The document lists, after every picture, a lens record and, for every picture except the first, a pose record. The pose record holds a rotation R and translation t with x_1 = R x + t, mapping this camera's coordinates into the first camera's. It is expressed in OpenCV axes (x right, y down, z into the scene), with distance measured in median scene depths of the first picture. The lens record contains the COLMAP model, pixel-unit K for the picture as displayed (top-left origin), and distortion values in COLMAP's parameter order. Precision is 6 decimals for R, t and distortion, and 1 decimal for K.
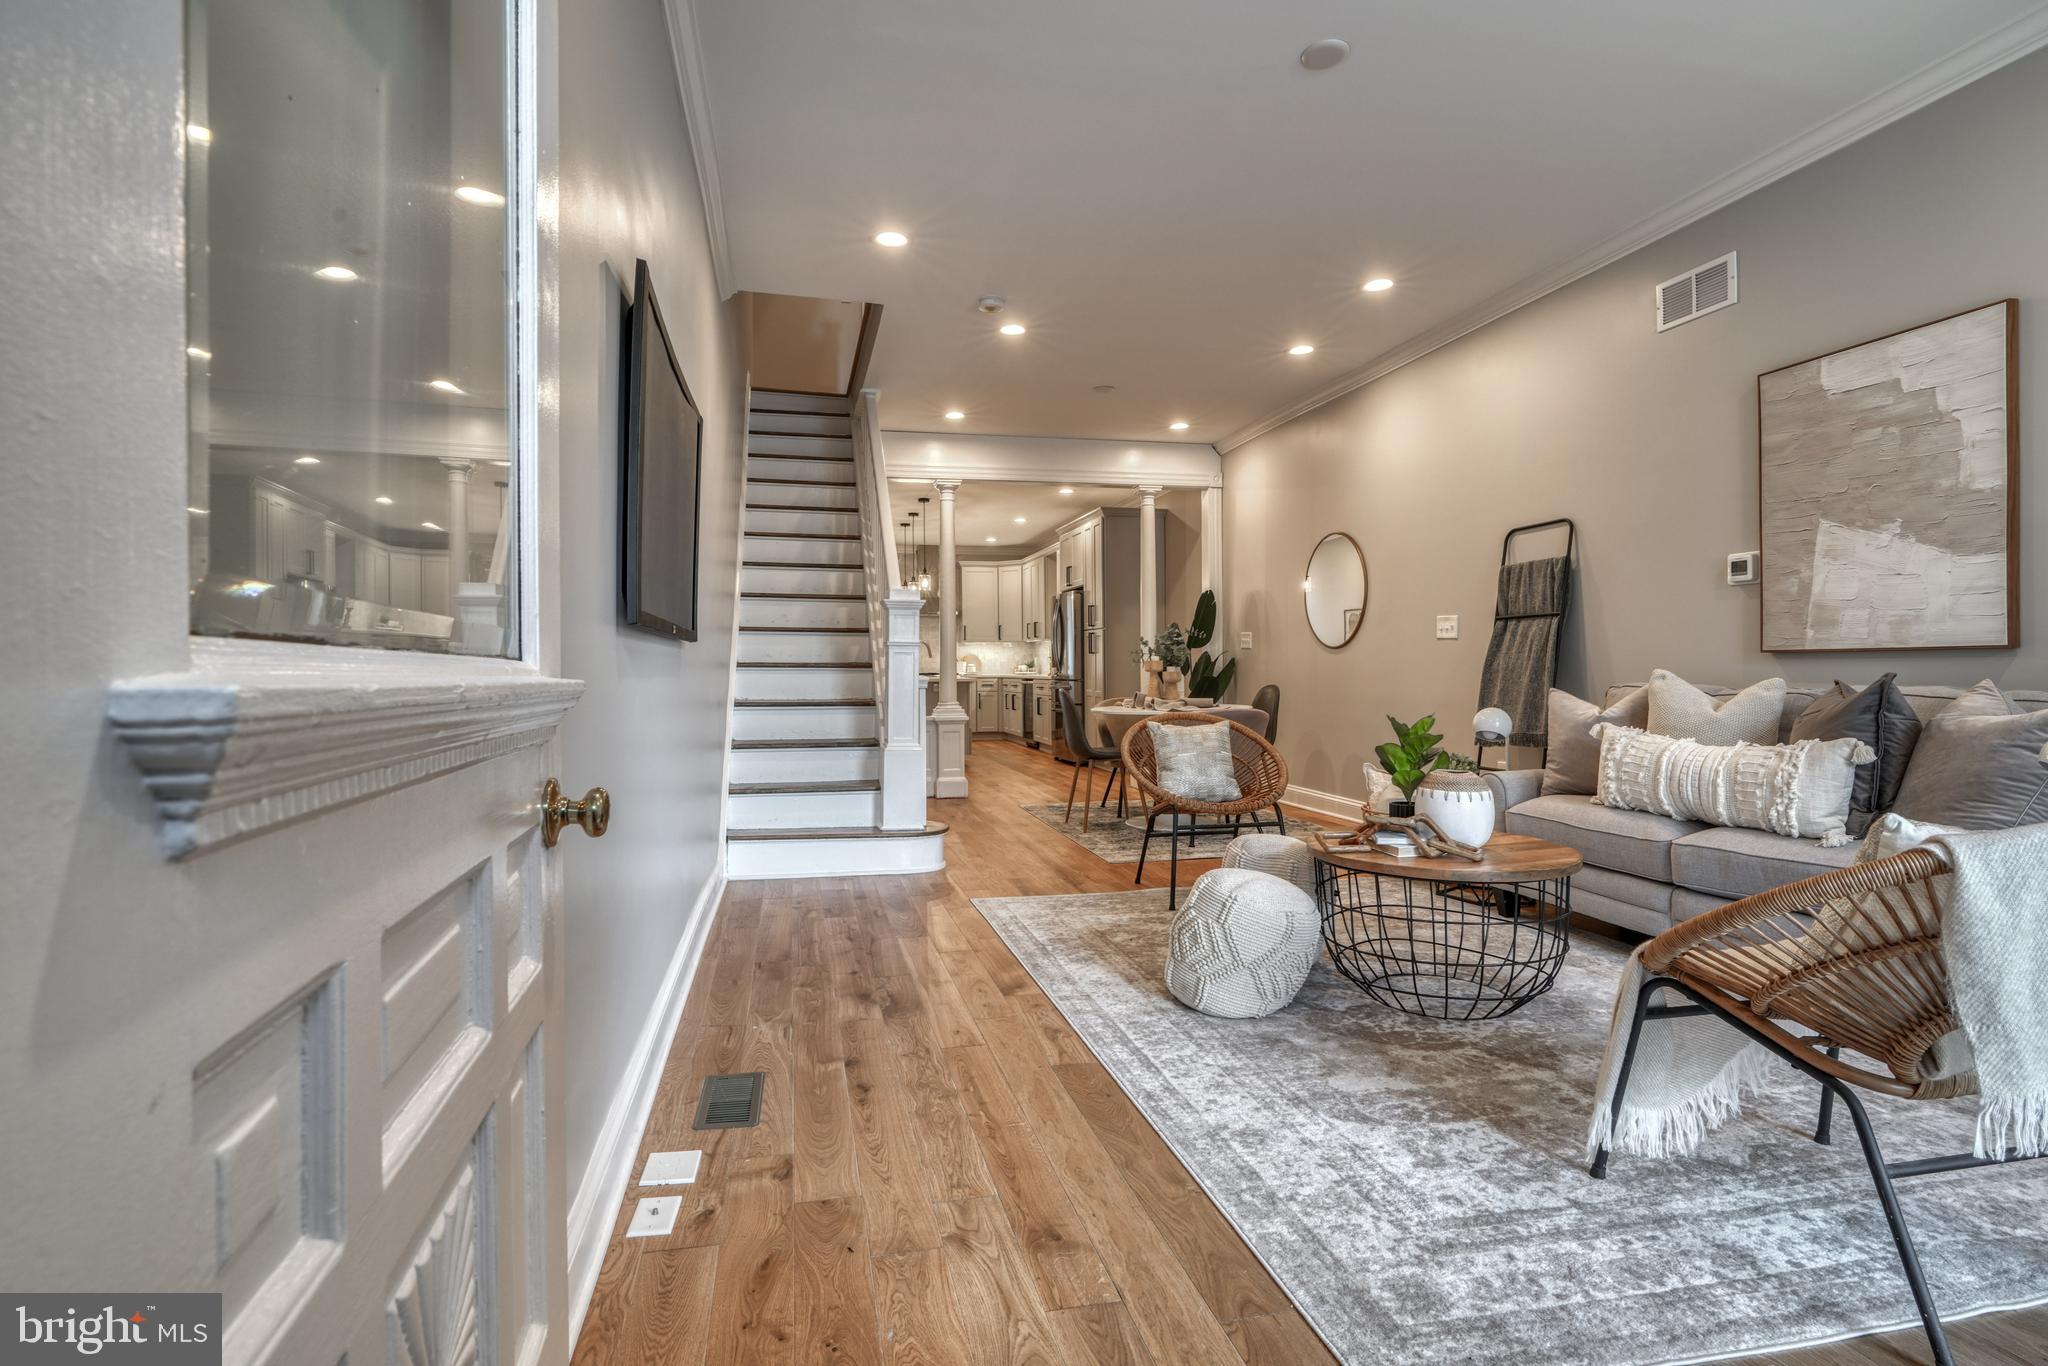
lens RADIAL K [[980.0, 0, 1019.1], [0, 980.0, 673.2], [0, 0, 1]] dist [-0.011806, 0.006827]
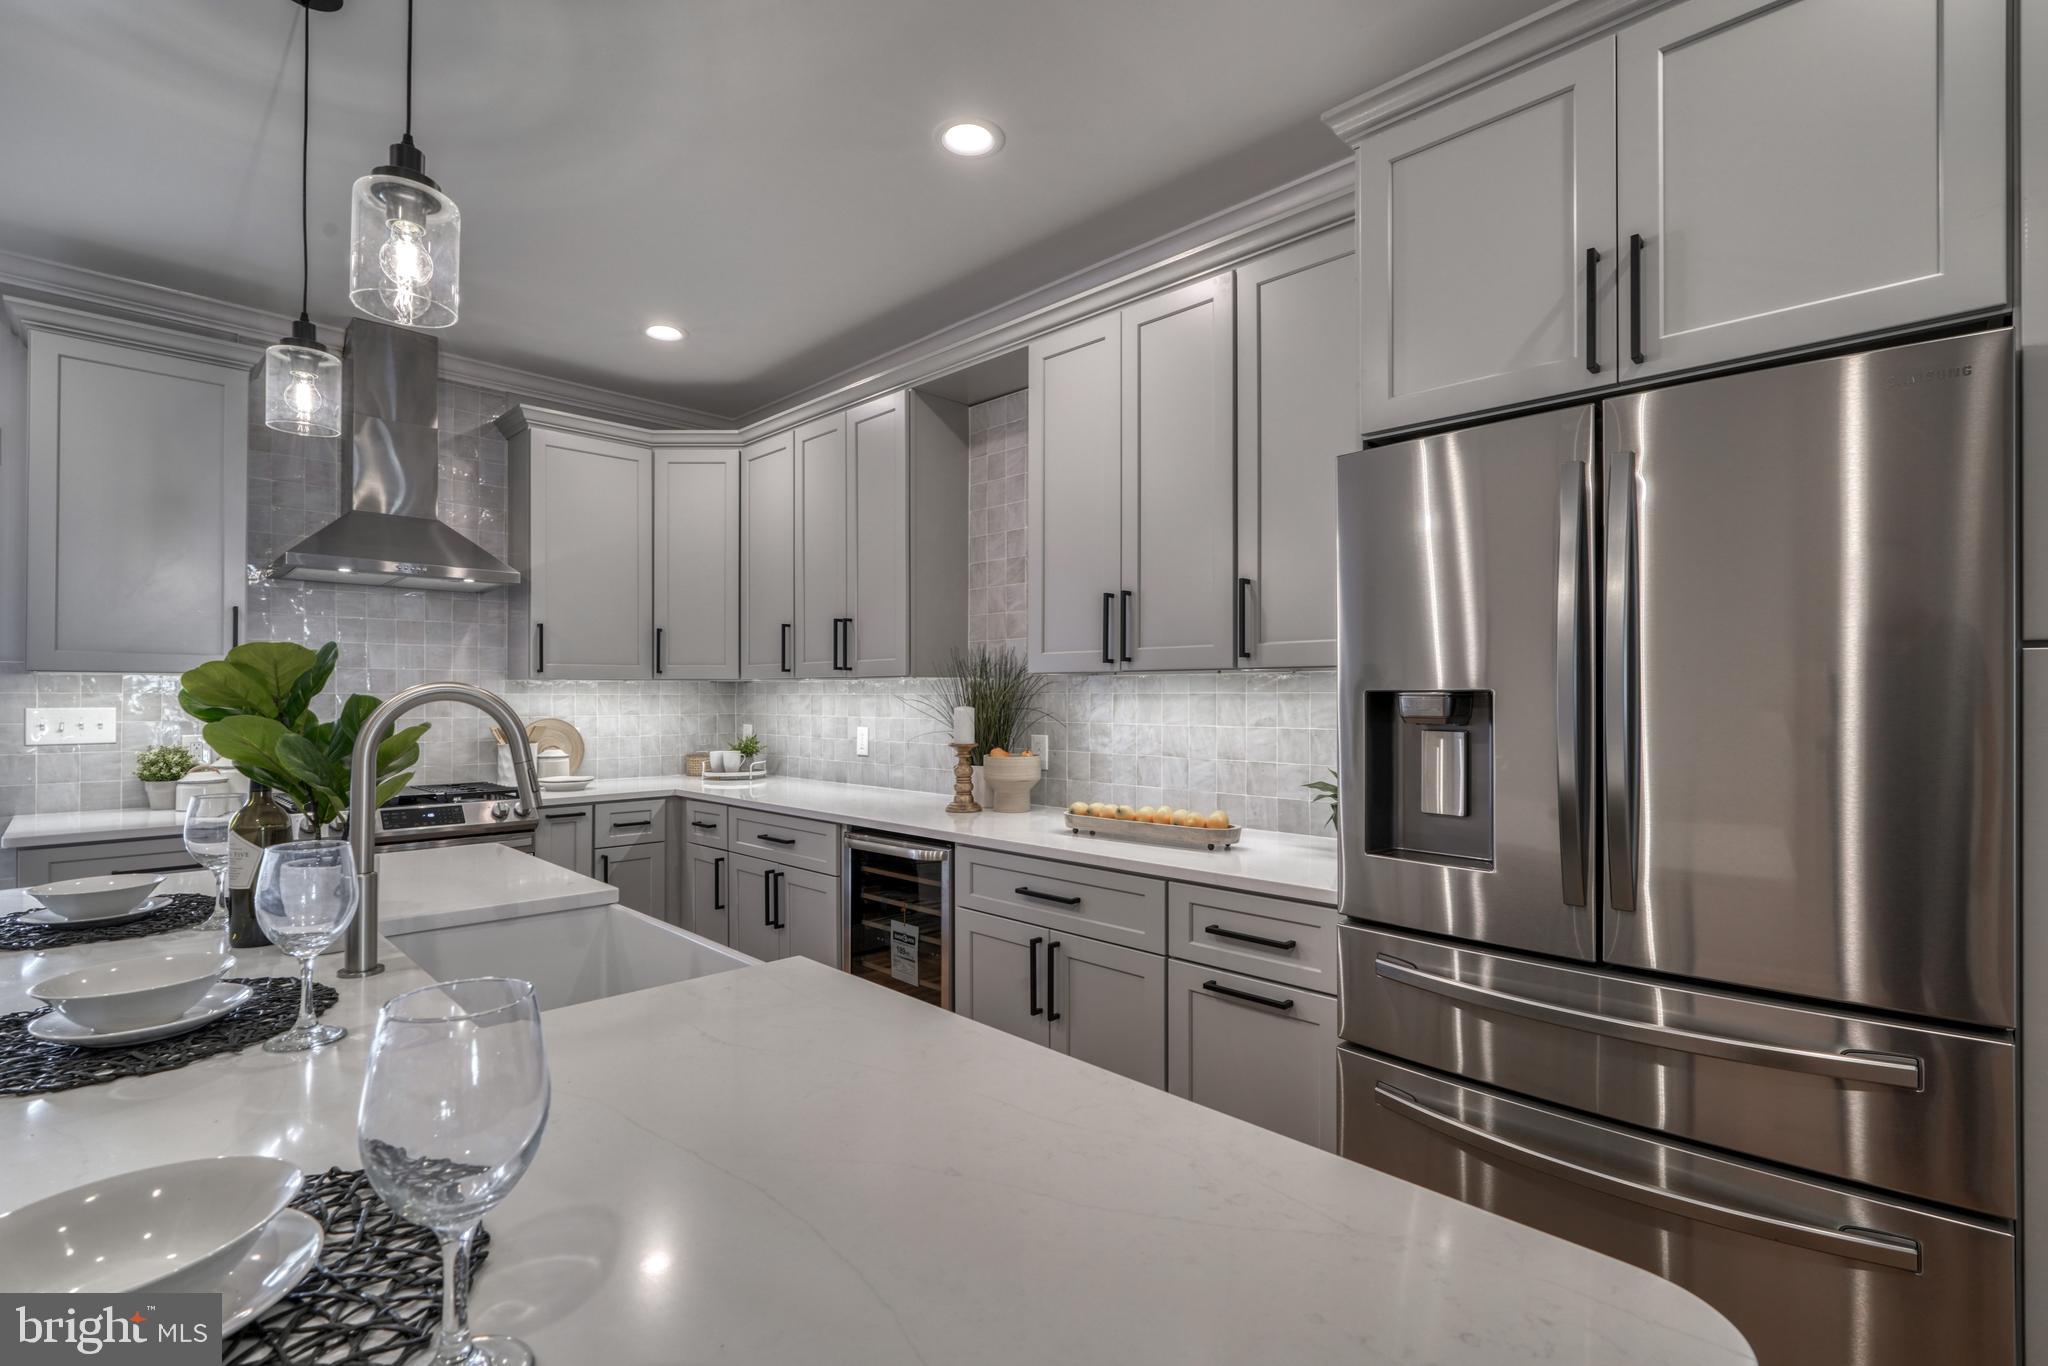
lens RADIAL K [[923.9, 0, 1014.0], [0, 923.9, 687.0], [0, 0, 1]] dist [-0.001420, 0.000103]
pose [[0.846210, 0.008530, 0.532781, -0.356288], [-0.000840, 0.999892, -0.014674, -0.110566], [-0.532849, 0.011970, 0.846126, 2.958035]]
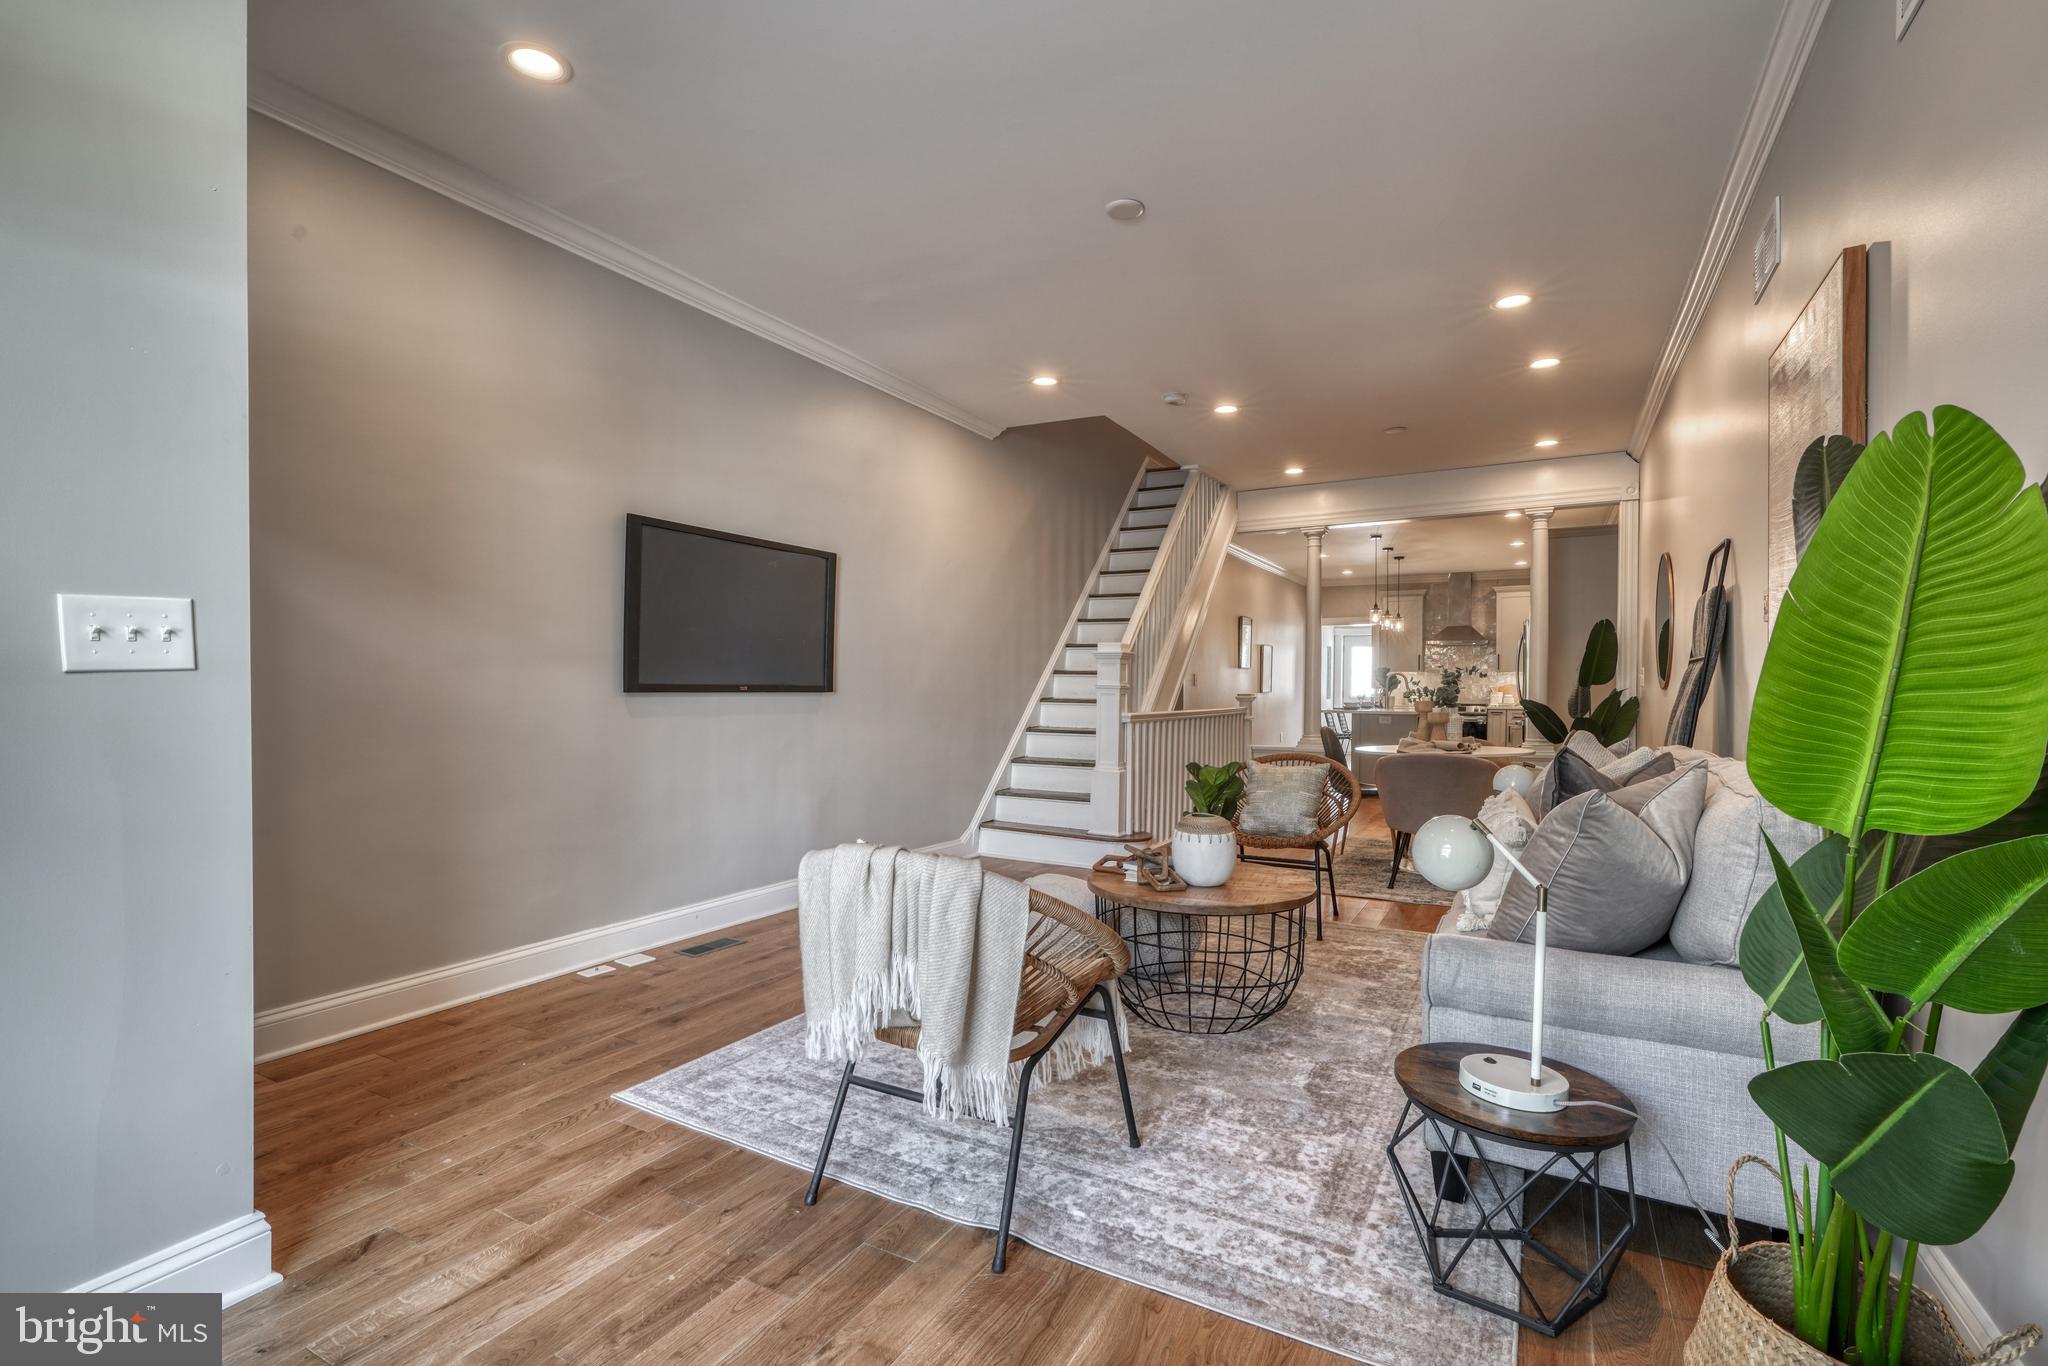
lens RADIAL K [[942.9, 0, 1018.5], [0, 942.9, 689.9], [0, 0, 1]] dist [-0.001247, -0.000053]
pose [[0.746809, 0.010193, -0.664960, 0.886180], [-0.013505, 0.999909, 0.000160, -0.036190], [0.664901, 0.008861, 0.746879, 0.039531]]
